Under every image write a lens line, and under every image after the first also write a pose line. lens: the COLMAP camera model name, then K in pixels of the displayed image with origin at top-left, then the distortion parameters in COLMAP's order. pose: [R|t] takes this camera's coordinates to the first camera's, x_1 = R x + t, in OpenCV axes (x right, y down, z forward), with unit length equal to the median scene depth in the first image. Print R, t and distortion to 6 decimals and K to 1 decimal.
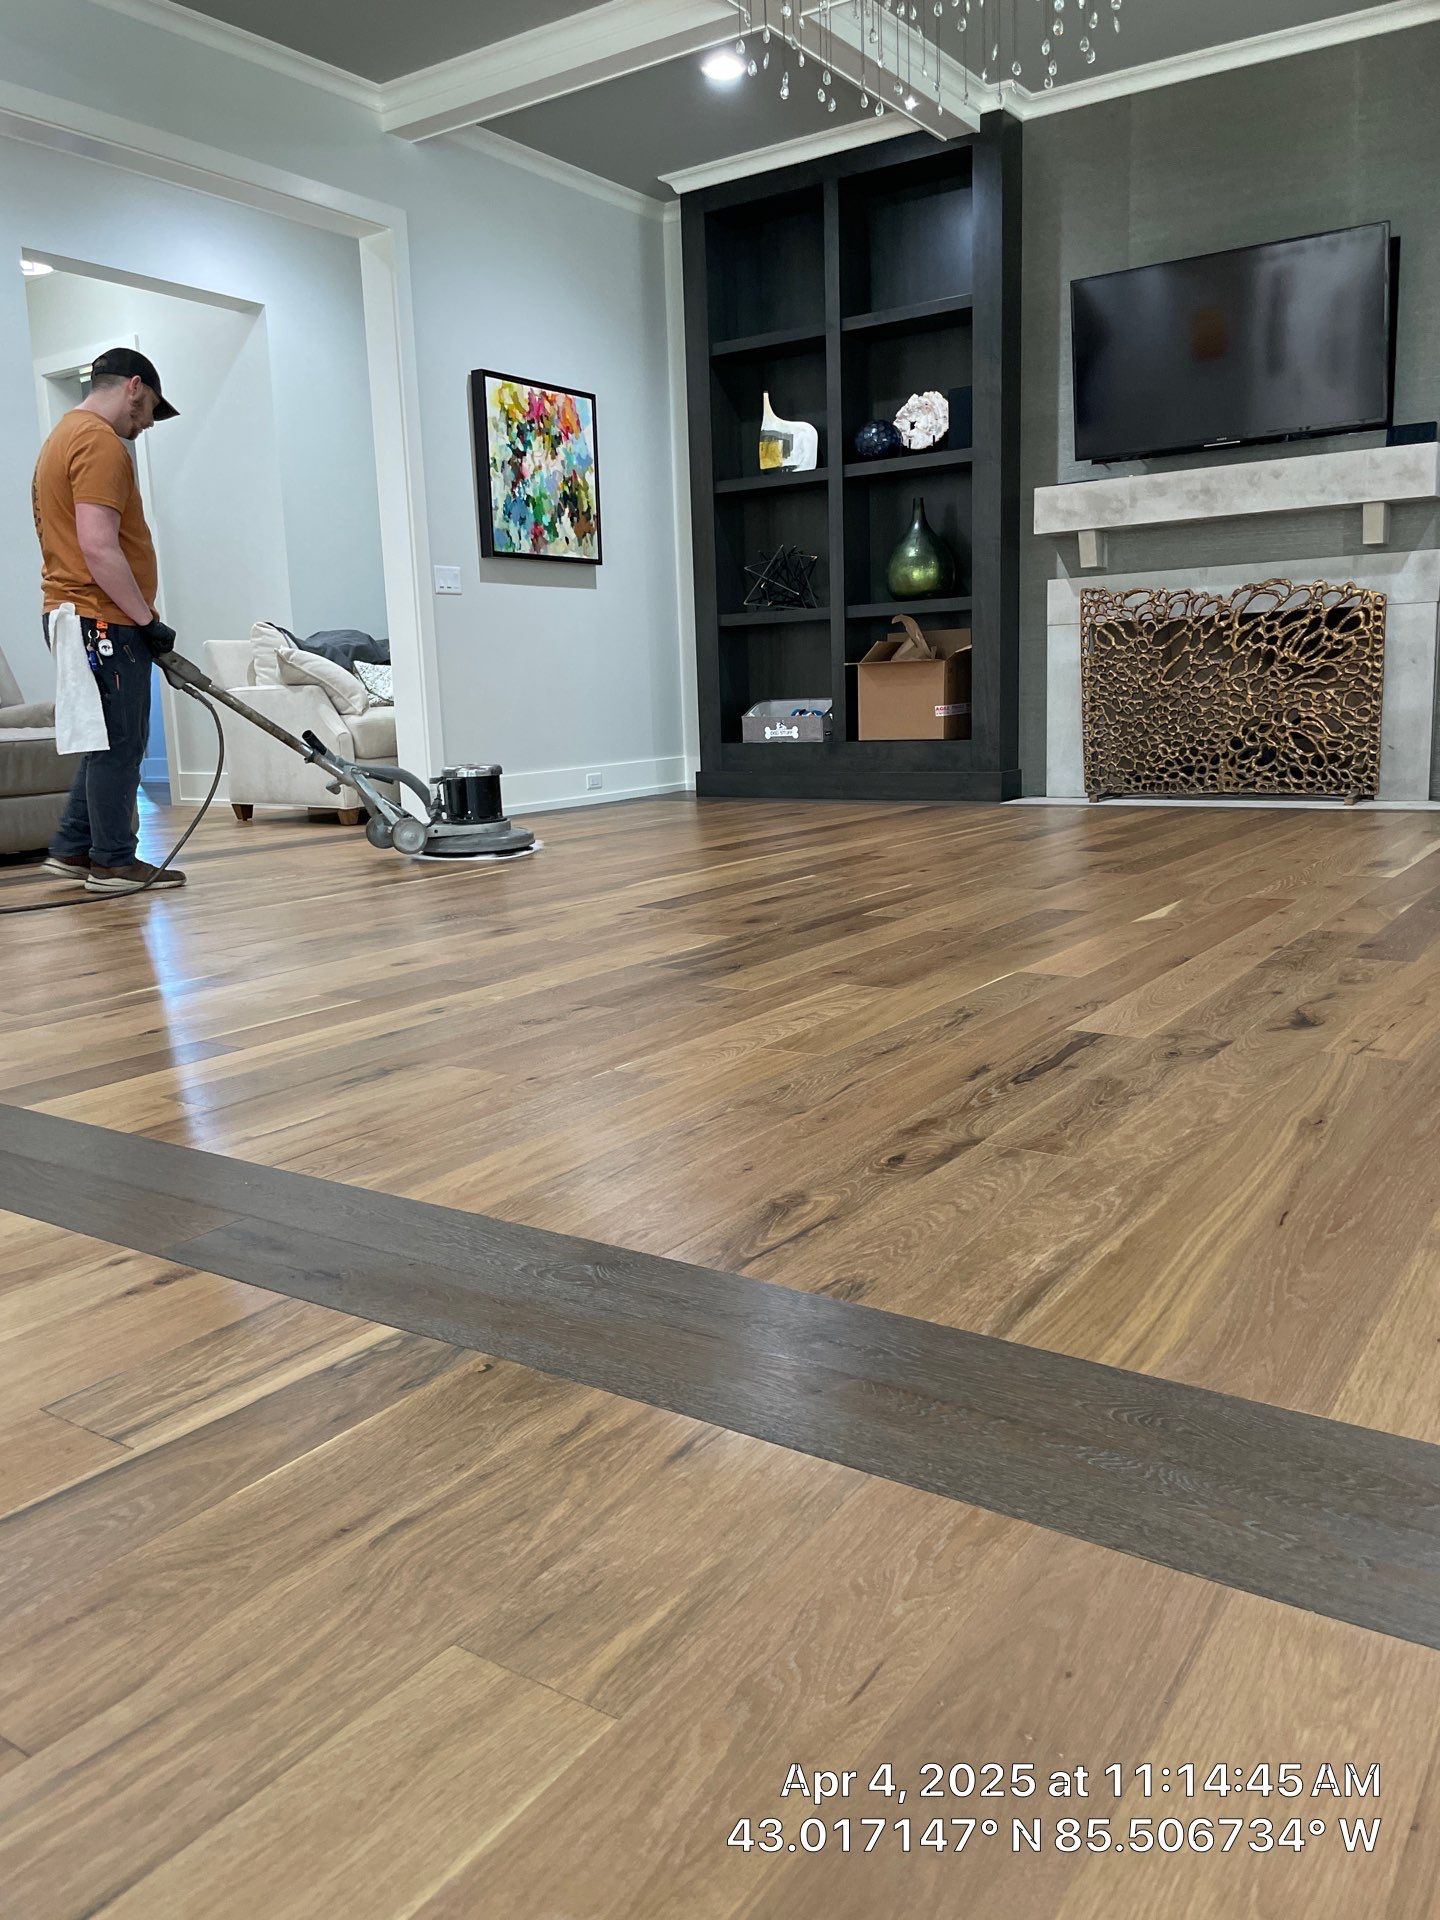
lens RADIAL K [[1462.4, 0, 720.0], [0, 1462.4, 960.0], [0, 0, 1]] dist [0.025064, -0.005335]
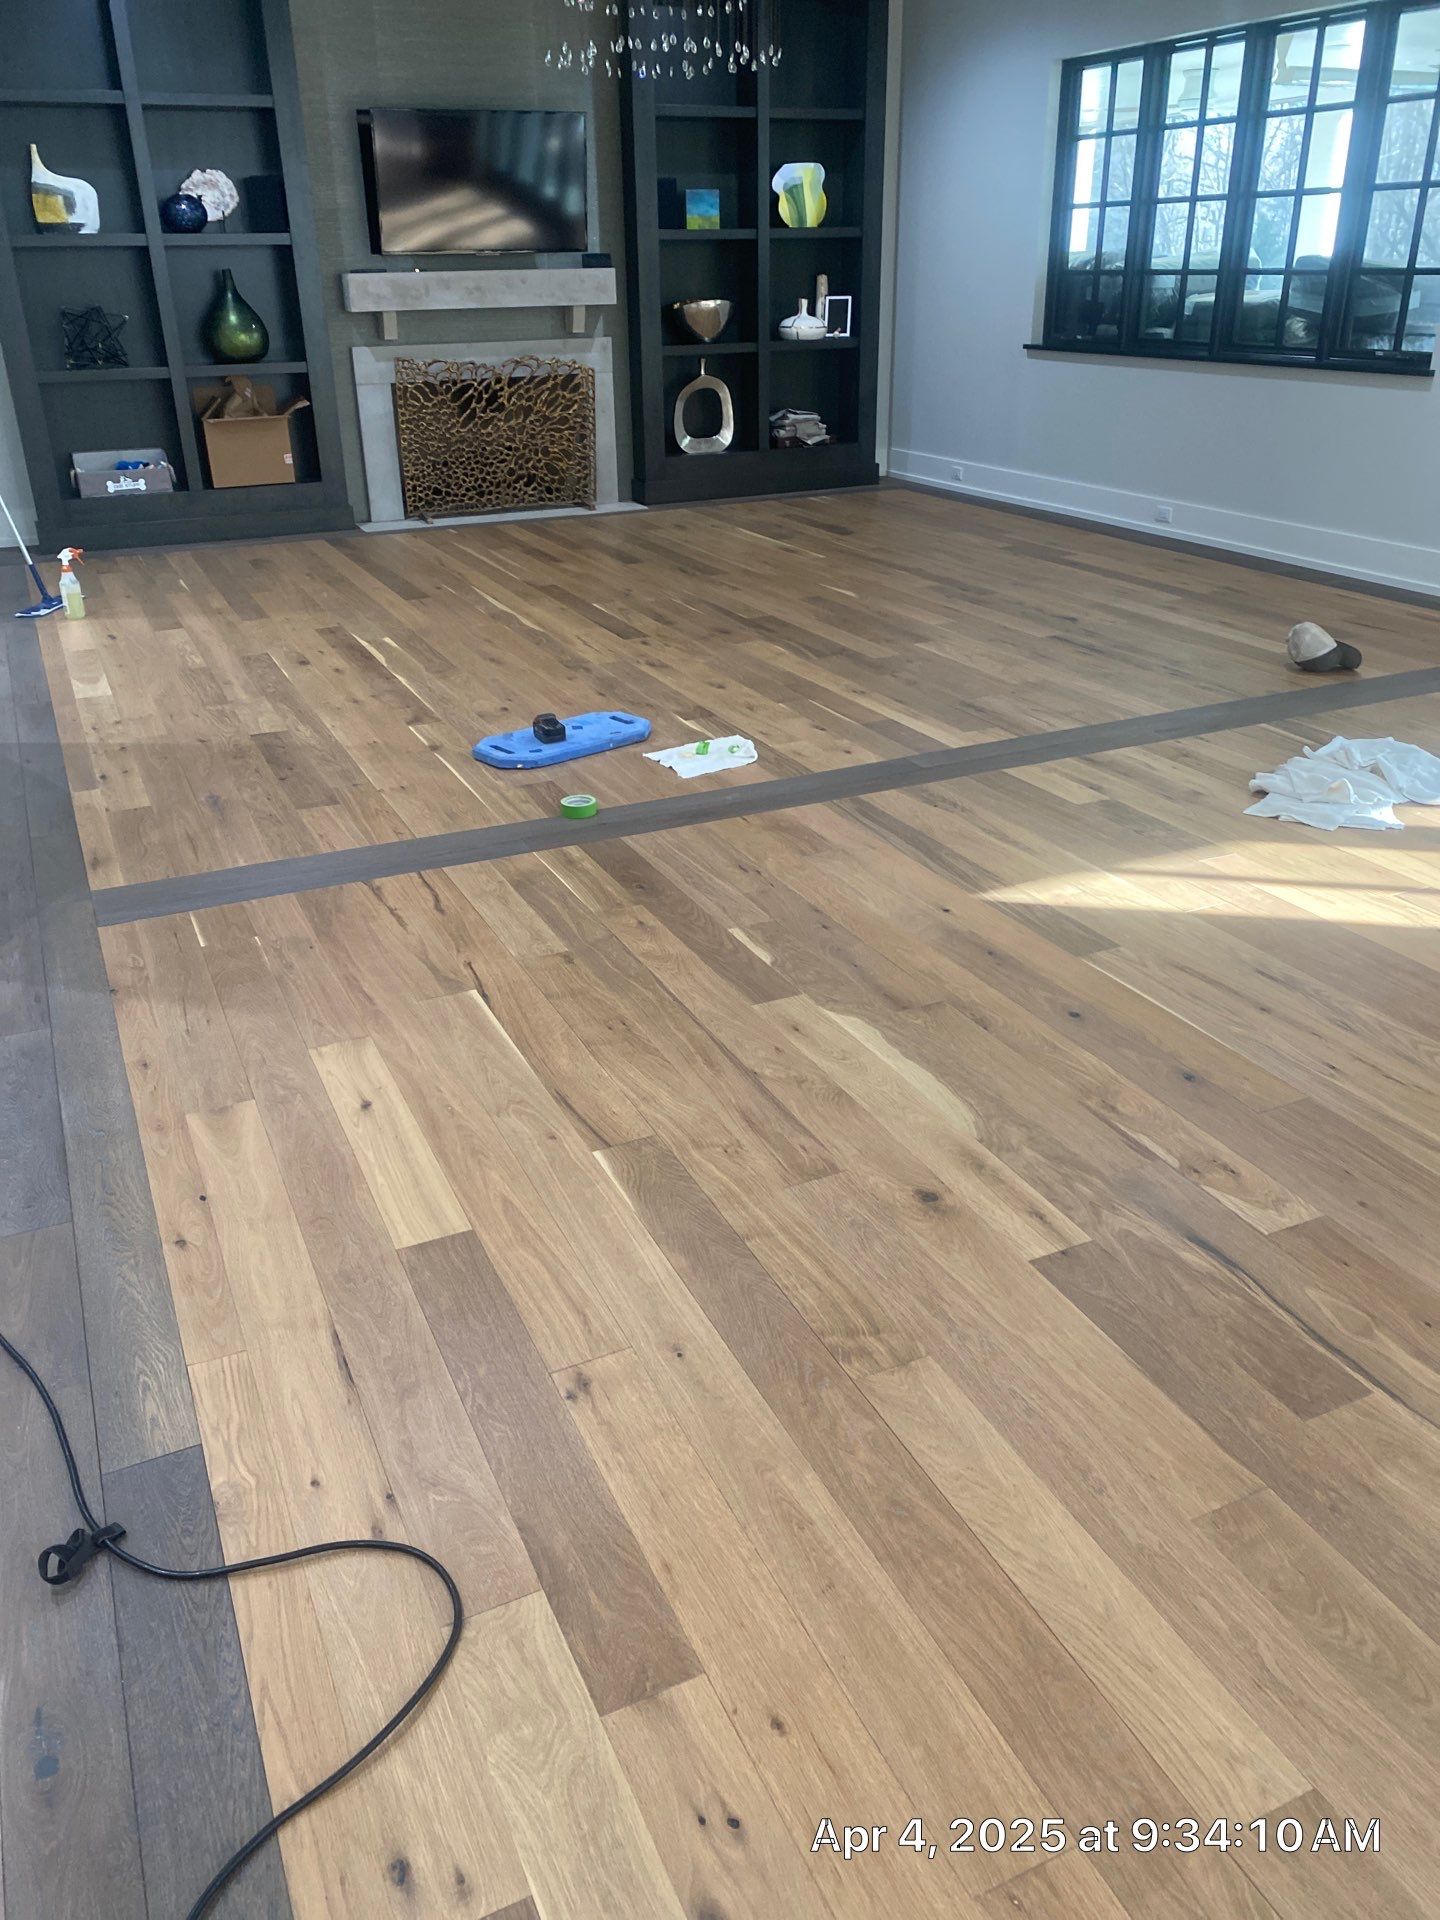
lens RADIAL K [[1454.1, 0, 711.8], [0, 1454.1, 937.7], [0, 0, 1]] dist [0.055846, -0.061380]
pose [[0.513354, -0.337768, 0.788911, -0.820992], [0.155095, 0.940665, 0.301818, -0.116233], [-0.844046, -0.032583, 0.535281, 0.036196]]
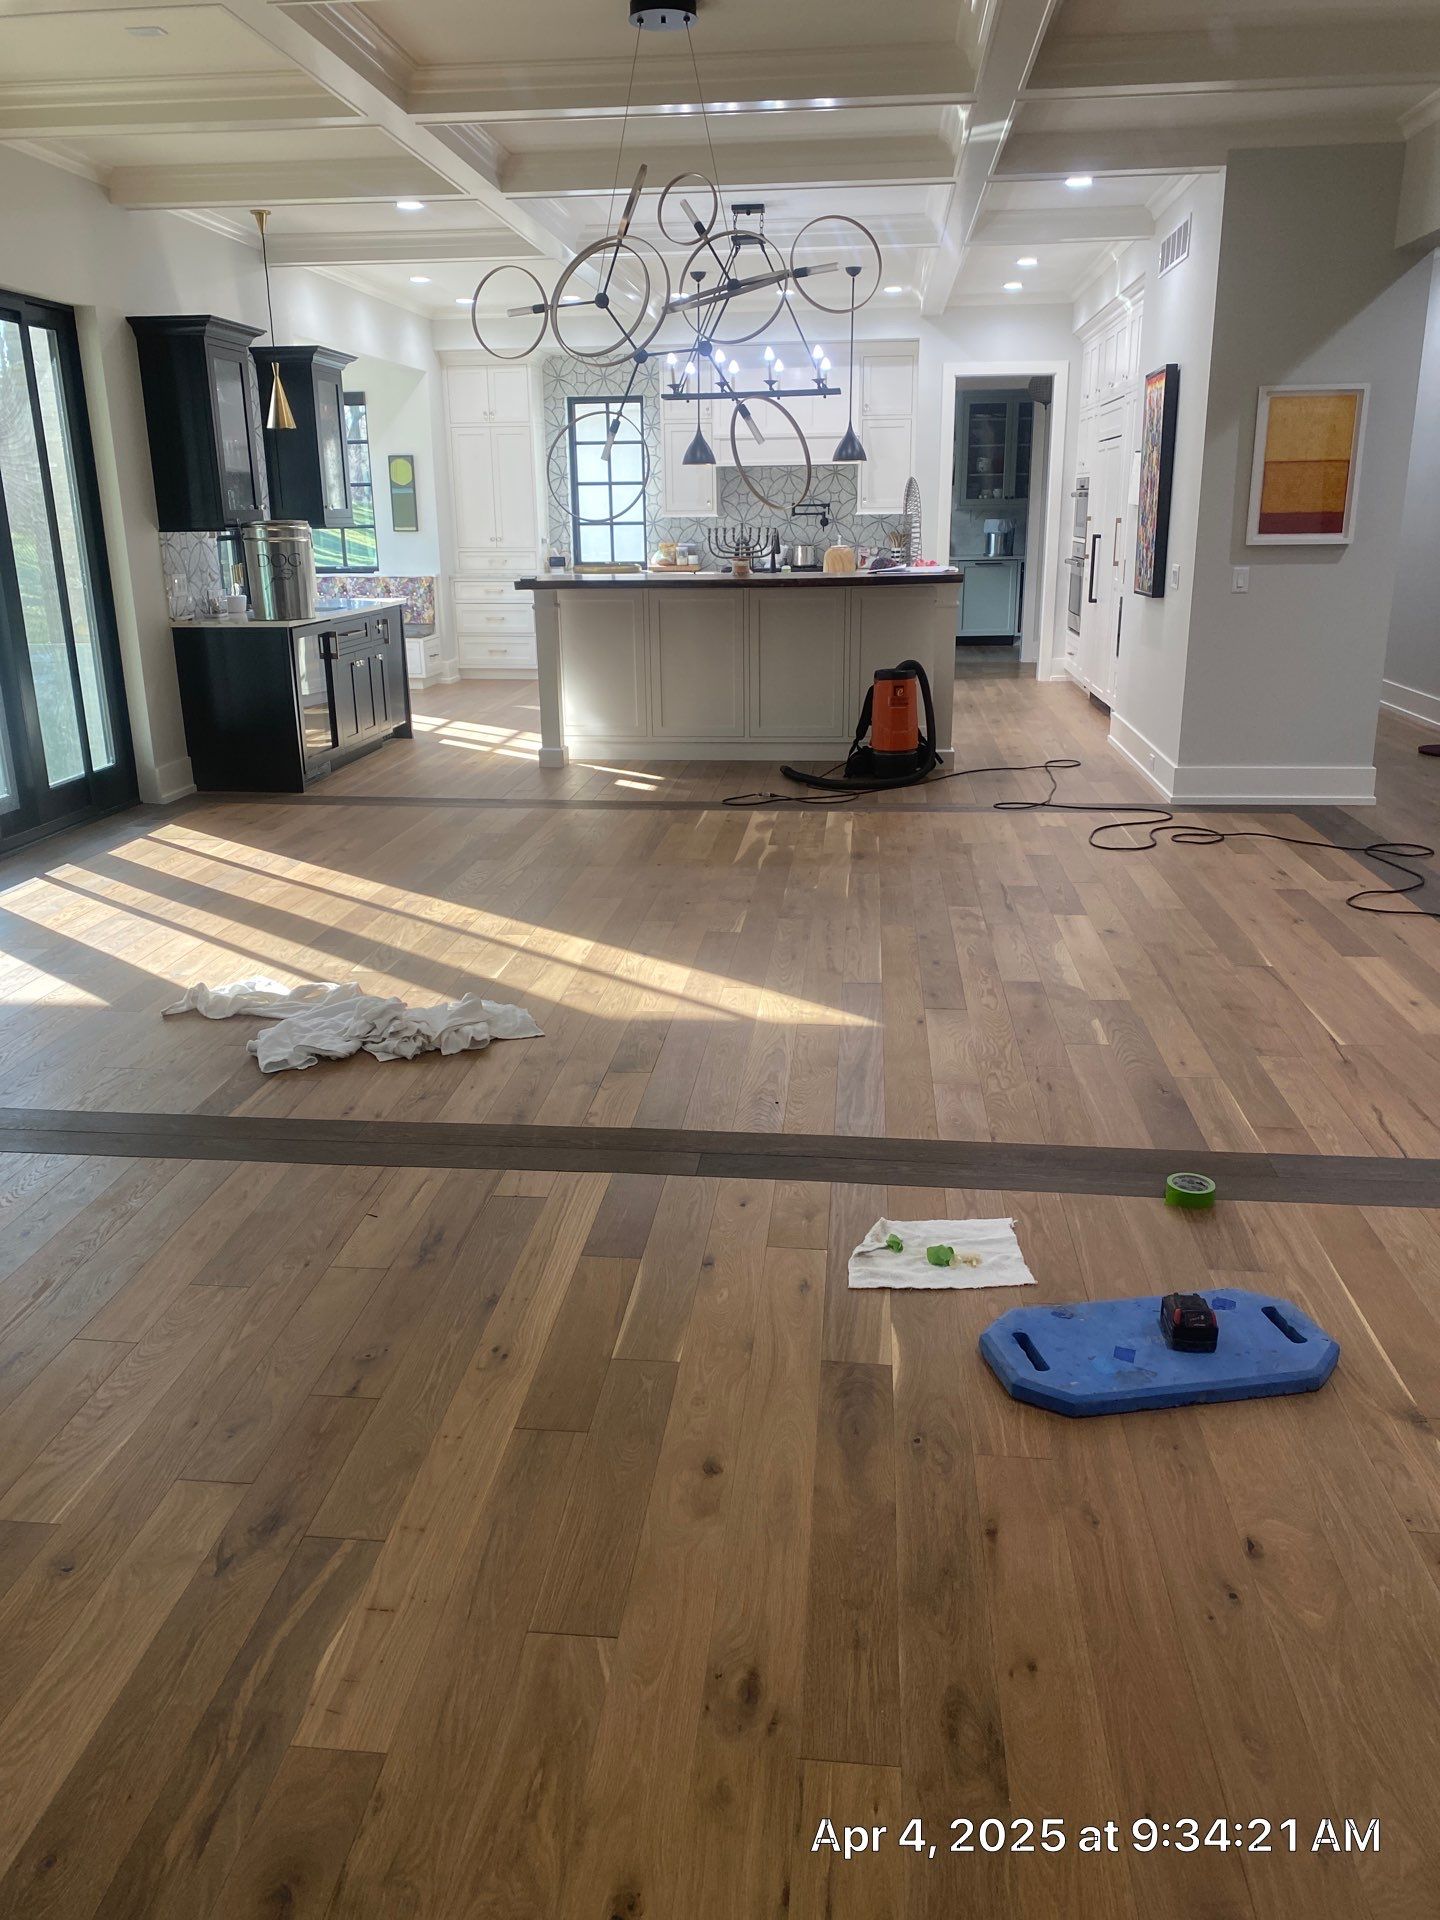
lens RADIAL K [[1454.1, 0, 711.8], [0, 1454.1, 937.7], [0, 0, 1]] dist [0.055846, -0.061380]
pose [[-0.881705, 0.178037, -0.436919, 0.027138], [-0.041770, 0.892975, 0.448165, -0.277482], [0.469948, 0.413399, -0.779904, 0.712675]]
